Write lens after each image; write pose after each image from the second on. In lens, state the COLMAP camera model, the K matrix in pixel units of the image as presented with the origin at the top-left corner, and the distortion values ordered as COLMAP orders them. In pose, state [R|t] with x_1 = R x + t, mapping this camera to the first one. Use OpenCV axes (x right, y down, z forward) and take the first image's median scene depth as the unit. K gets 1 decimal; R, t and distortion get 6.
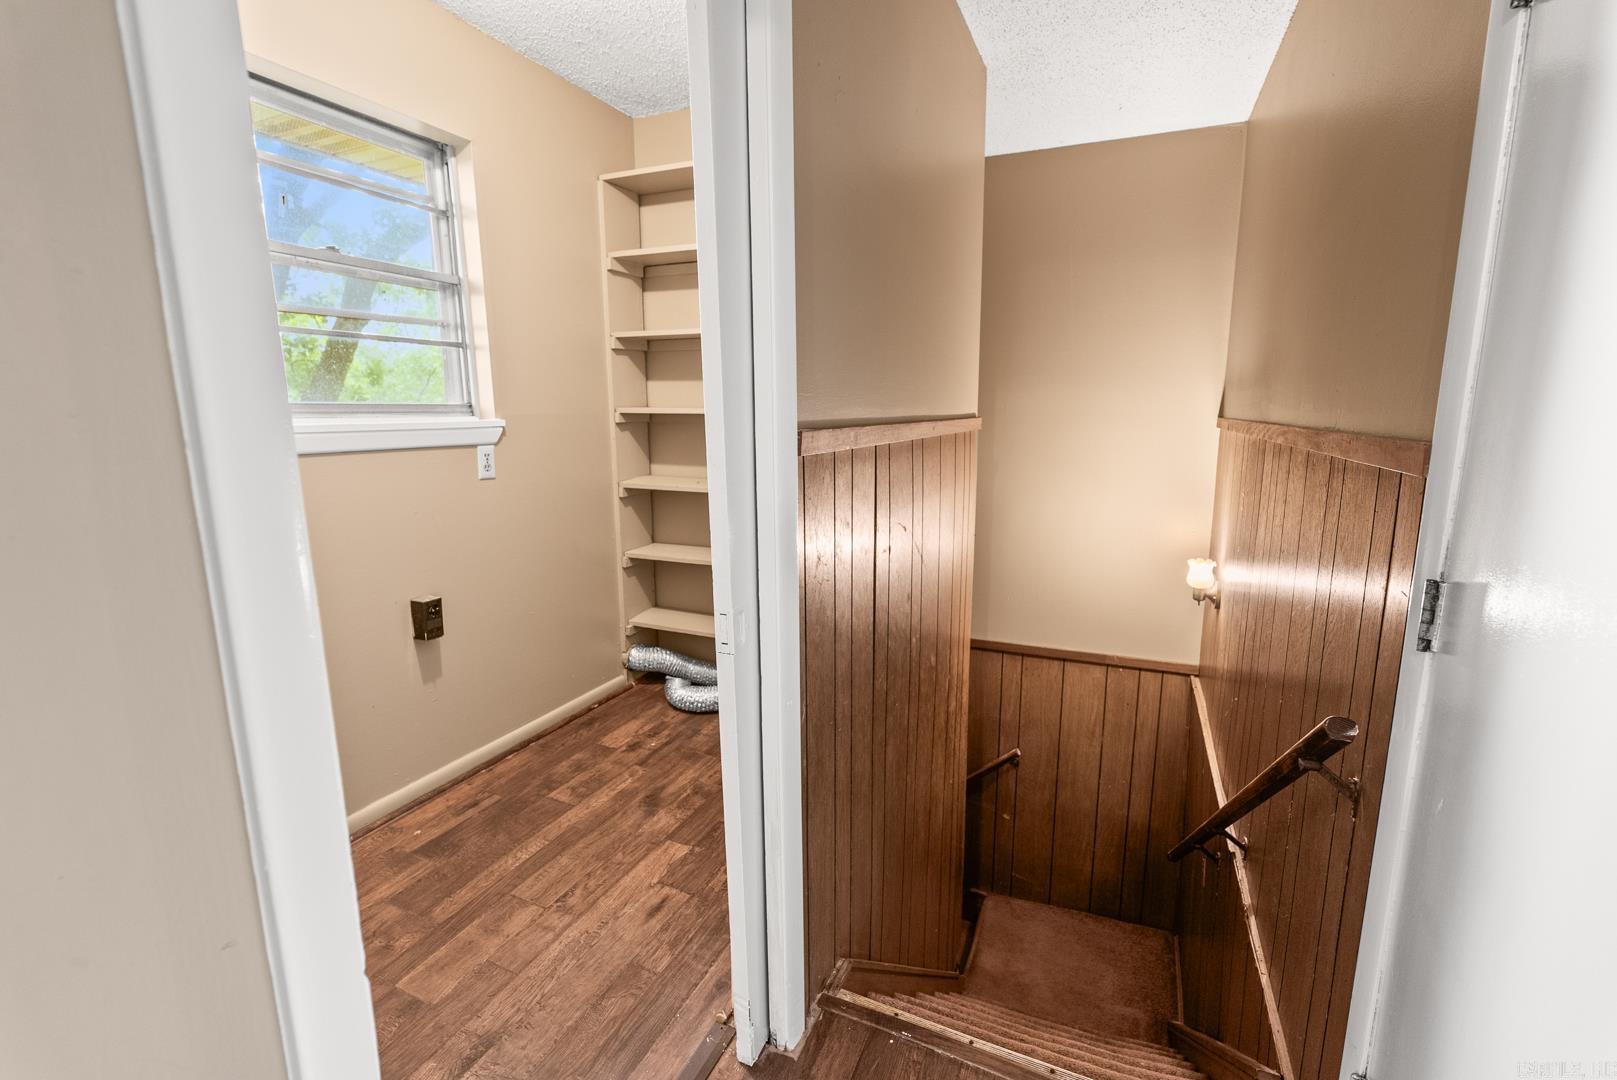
lens RADIAL K [[722.3, 0, 815.4], [0, 722.3, 539.5], [0, 0, 1]] dist [-0.010680, 0.000865]
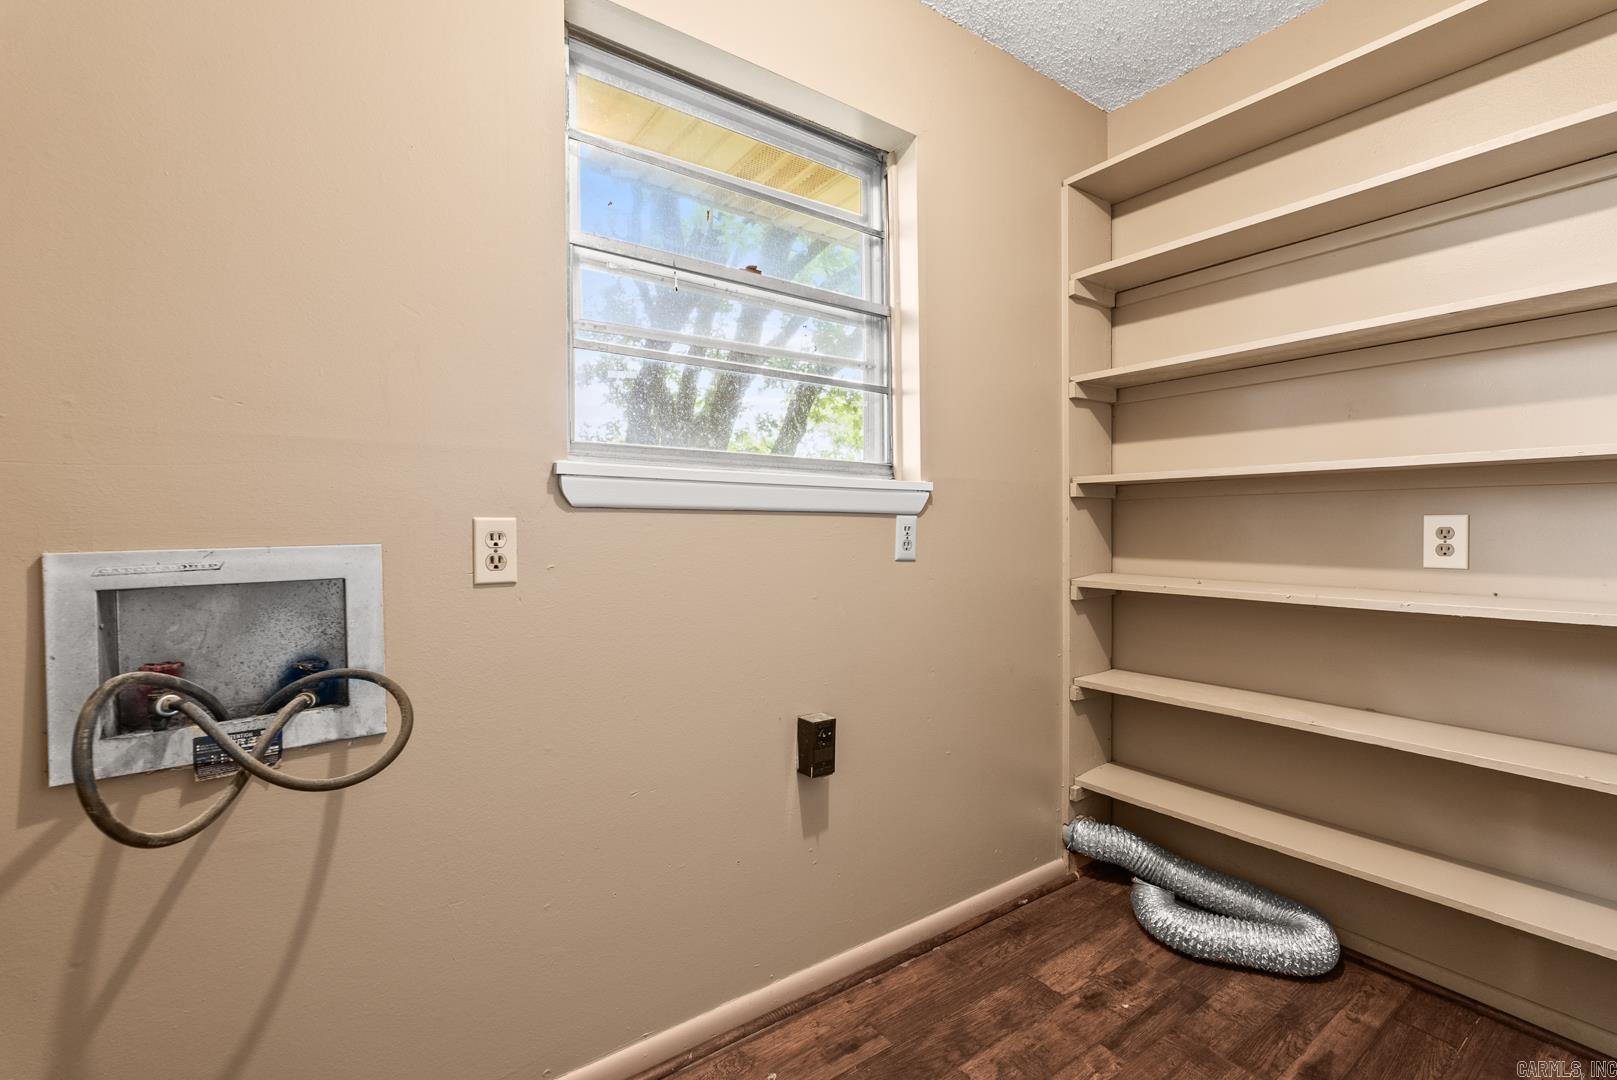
lens RADIAL K [[722.3, 0, 811.8], [0, 722.3, 539.9], [0, 0, 1]] dist [-0.010680, 0.000865]
pose [[0.858971, 0.003583, -0.512011, -0.148120], [-0.089231, 0.985721, -0.142799, 0.008881], [0.504188, 0.168348, 0.847026, 0.299520]]
